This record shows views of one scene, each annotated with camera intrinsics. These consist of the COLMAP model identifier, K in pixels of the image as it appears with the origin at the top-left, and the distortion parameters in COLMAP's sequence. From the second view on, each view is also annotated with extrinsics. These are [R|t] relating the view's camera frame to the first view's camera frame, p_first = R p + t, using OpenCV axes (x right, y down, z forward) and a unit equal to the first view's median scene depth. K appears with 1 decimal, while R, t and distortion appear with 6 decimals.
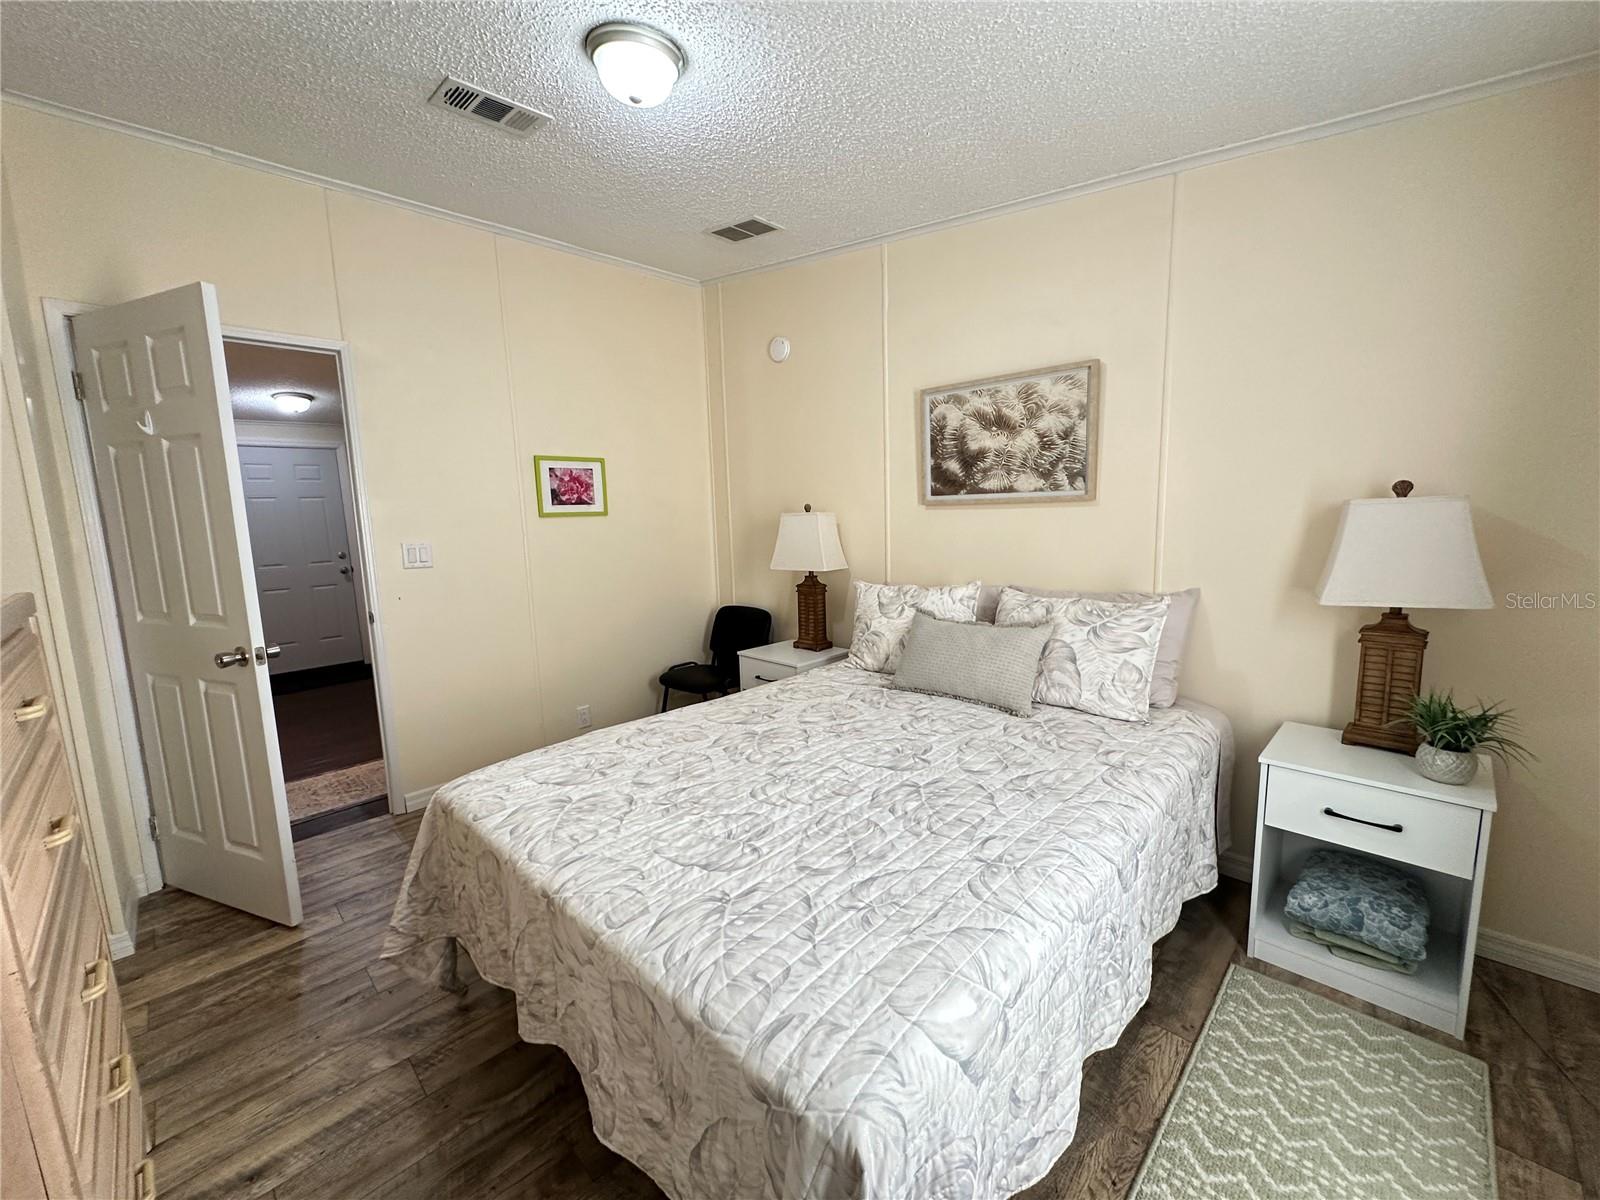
lens RADIAL K [[637.3, 0, 797.2], [0, 637.3, 604.1], [0, 0, 1]] dist [-0.004272, 0.000700]
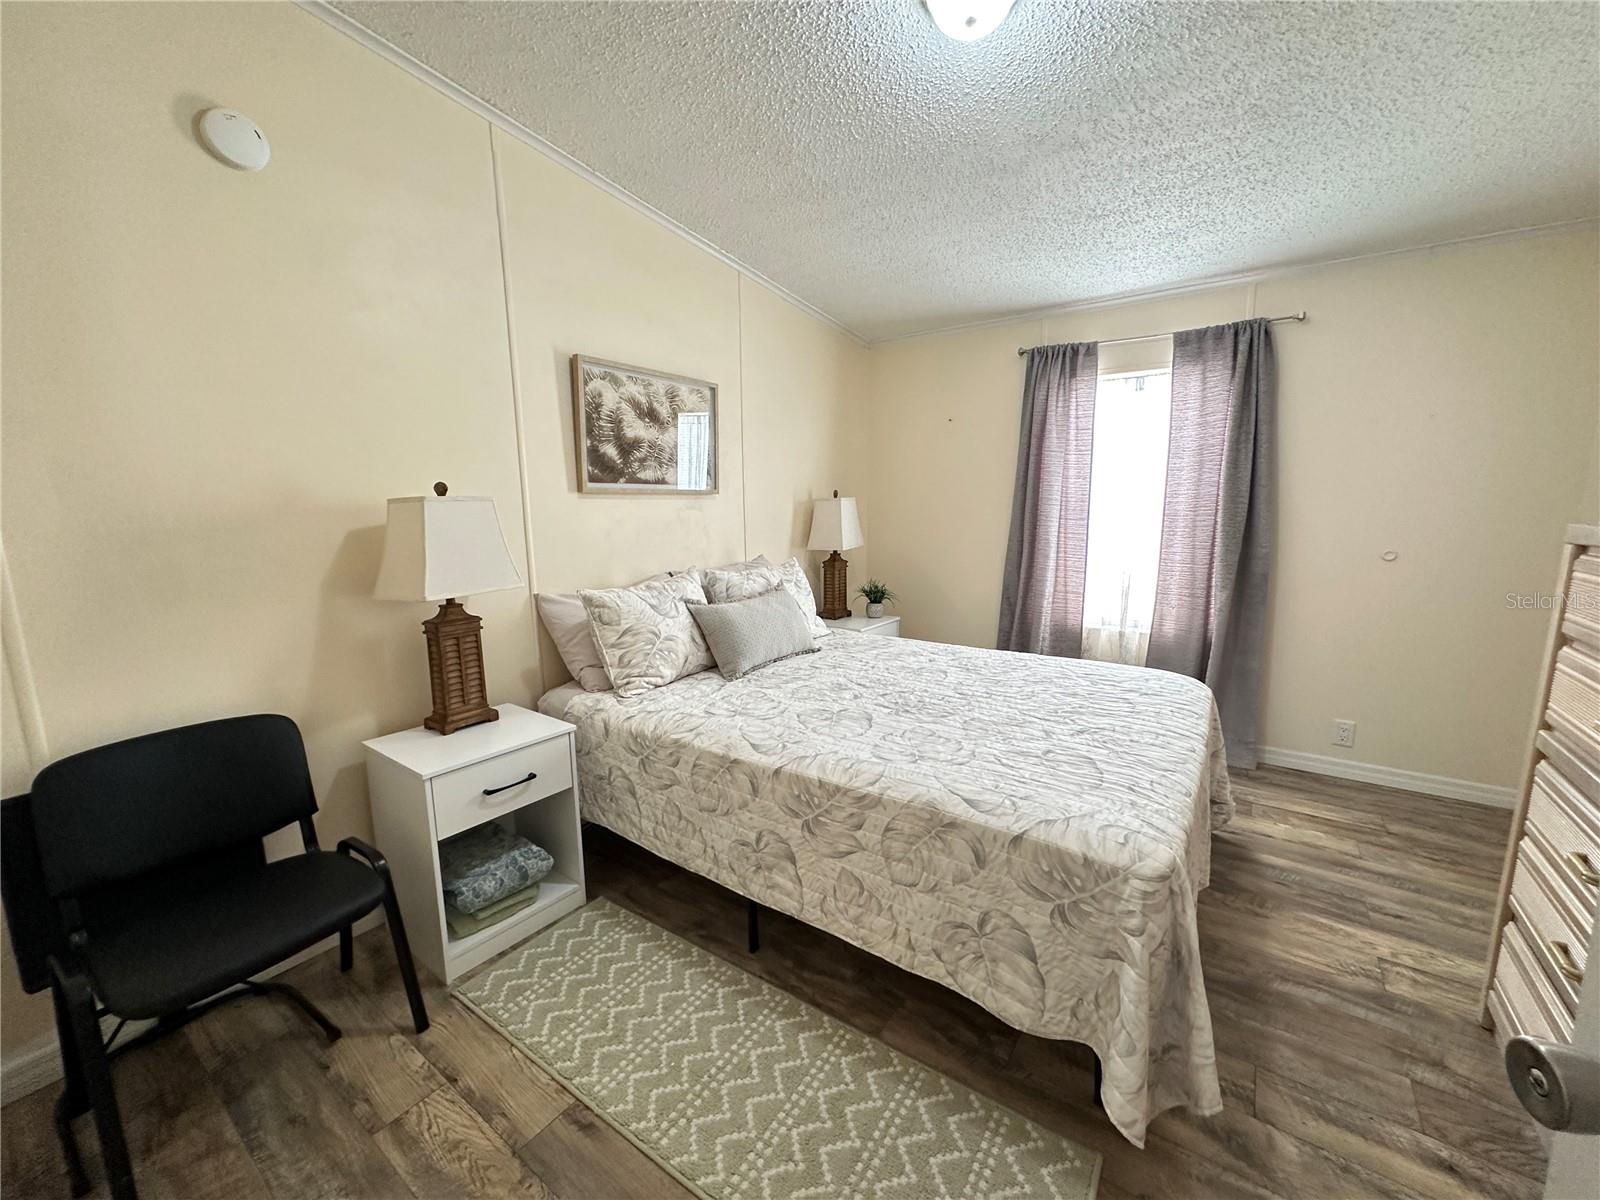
lens RADIAL K [[637.3, 0, 800.1], [0, 637.3, 602.8], [0, 0, 1]] dist [-0.004272, 0.000700]
pose [[-0.145079, -0.119468, 0.982181, -0.961984], [0.158912, 0.976983, 0.142309, -0.122428], [-0.976575, 0.176727, -0.122755, 1.190314]]
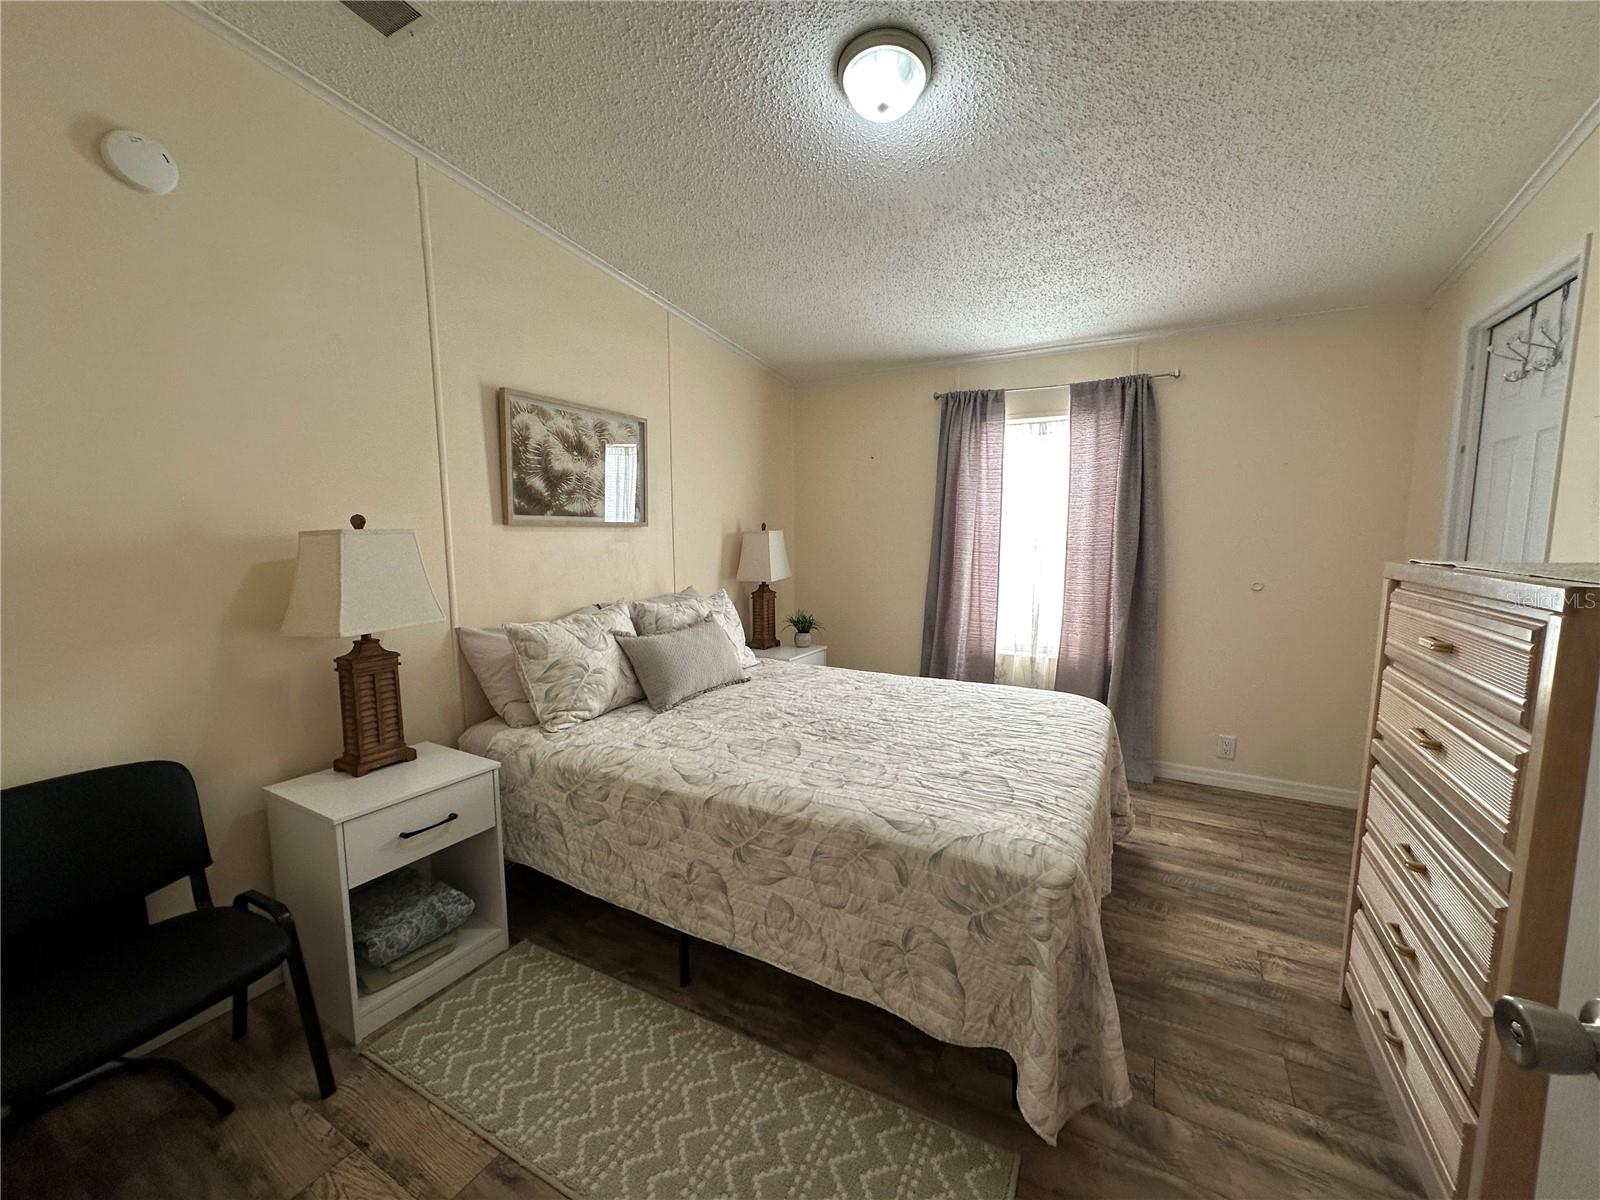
lens RADIAL K [[637.3, 0, 799.9], [0, 637.3, 602.3], [0, 0, 1]] dist [-0.004272, 0.000700]
pose [[-0.254354, -0.074534, 0.964235, -0.993472], [0.151830, 0.981585, 0.115926, -0.132783], [-0.955119, 0.175886, -0.238353, 1.195026]]
